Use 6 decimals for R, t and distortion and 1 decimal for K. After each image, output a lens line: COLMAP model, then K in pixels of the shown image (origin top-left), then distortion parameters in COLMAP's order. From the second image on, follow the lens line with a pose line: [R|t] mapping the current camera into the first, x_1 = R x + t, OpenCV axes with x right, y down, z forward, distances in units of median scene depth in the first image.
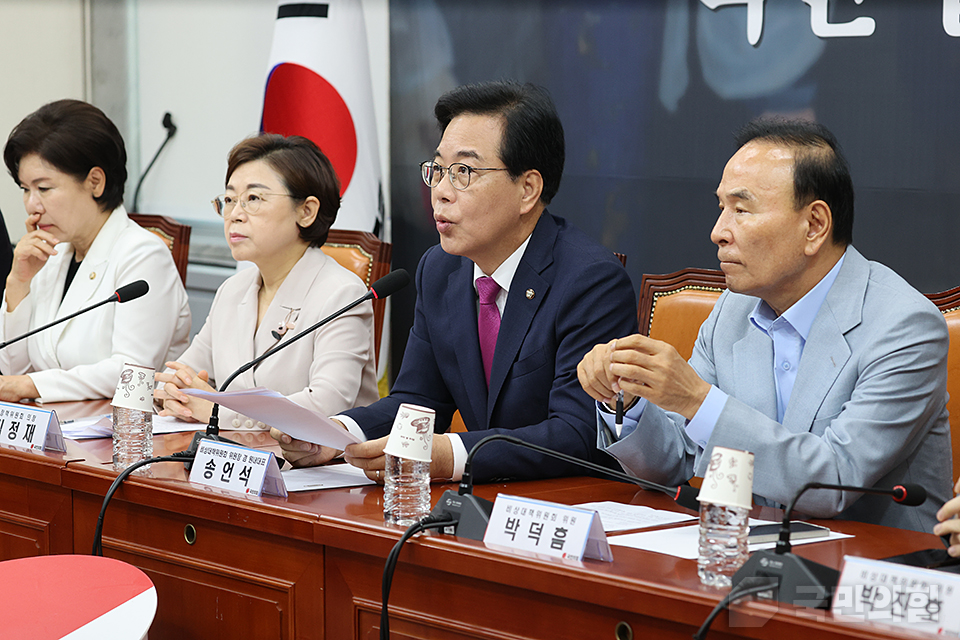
lens RADIAL K [[3026.3, 0, 480.4], [0, 3026.3, 318.6], [0, 0, 1]] dist [-0.005457, 0.000000]
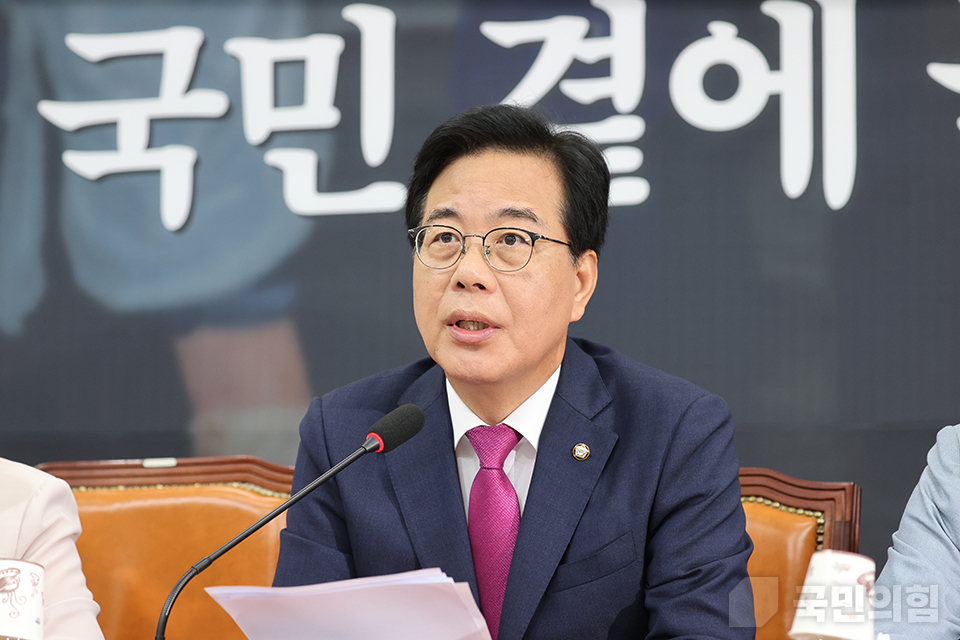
lens RADIAL K [[3676.6, 0, 482.6], [0, 3676.6, 317.2], [0, 0, 1]] dist [0.074331, 0.000000]
pose [[0.819079, 0.046985, 0.571754, -0.424506], [0.053302, 0.986096, -0.157394, 0.080441], [-0.571199, 0.159394, 0.805186, 0.411514]]
